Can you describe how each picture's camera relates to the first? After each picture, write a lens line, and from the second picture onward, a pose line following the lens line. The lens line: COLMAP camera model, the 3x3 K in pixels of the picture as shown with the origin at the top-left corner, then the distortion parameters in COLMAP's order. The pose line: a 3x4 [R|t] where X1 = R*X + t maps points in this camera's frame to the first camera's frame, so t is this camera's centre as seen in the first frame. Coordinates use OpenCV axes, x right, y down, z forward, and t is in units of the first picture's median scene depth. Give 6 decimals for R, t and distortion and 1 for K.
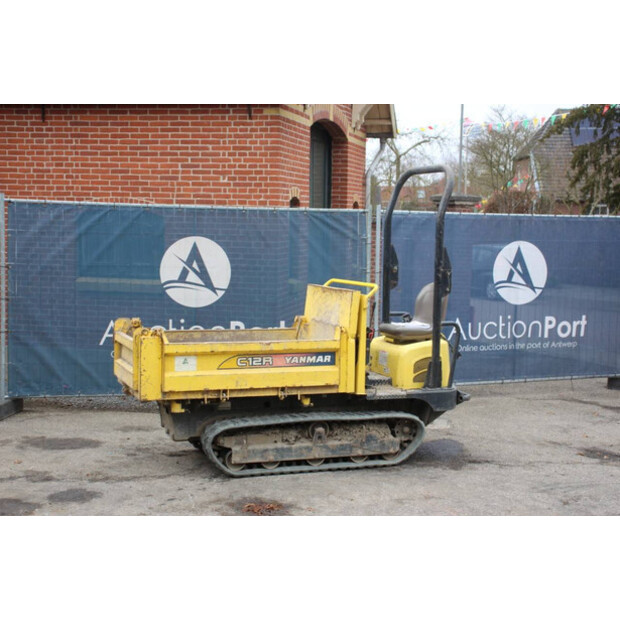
lens RADIAL K [[955.7, 0, 301.5], [0, 955.7, 308.9], [0, 0, 1]] dist [0.124712, 0.000000]
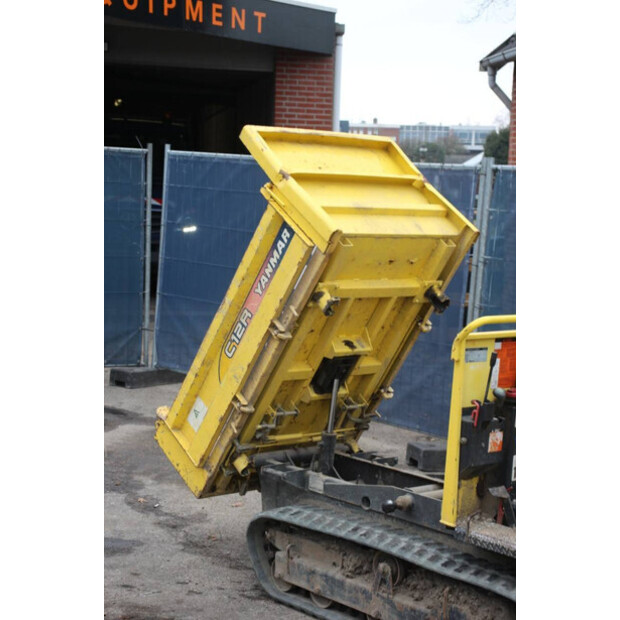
lens RADIAL K [[1323.5, 0, 314.5], [0, 1323.5, 313.9], [0, 0, 1]] dist [0.372897, 0.000000]
pose [[0.376417, 0.091860, -0.921885, 0.679243], [-0.111821, 0.992302, 0.053219, -0.053265], [0.919677, 0.083053, 0.383792, 0.631517]]
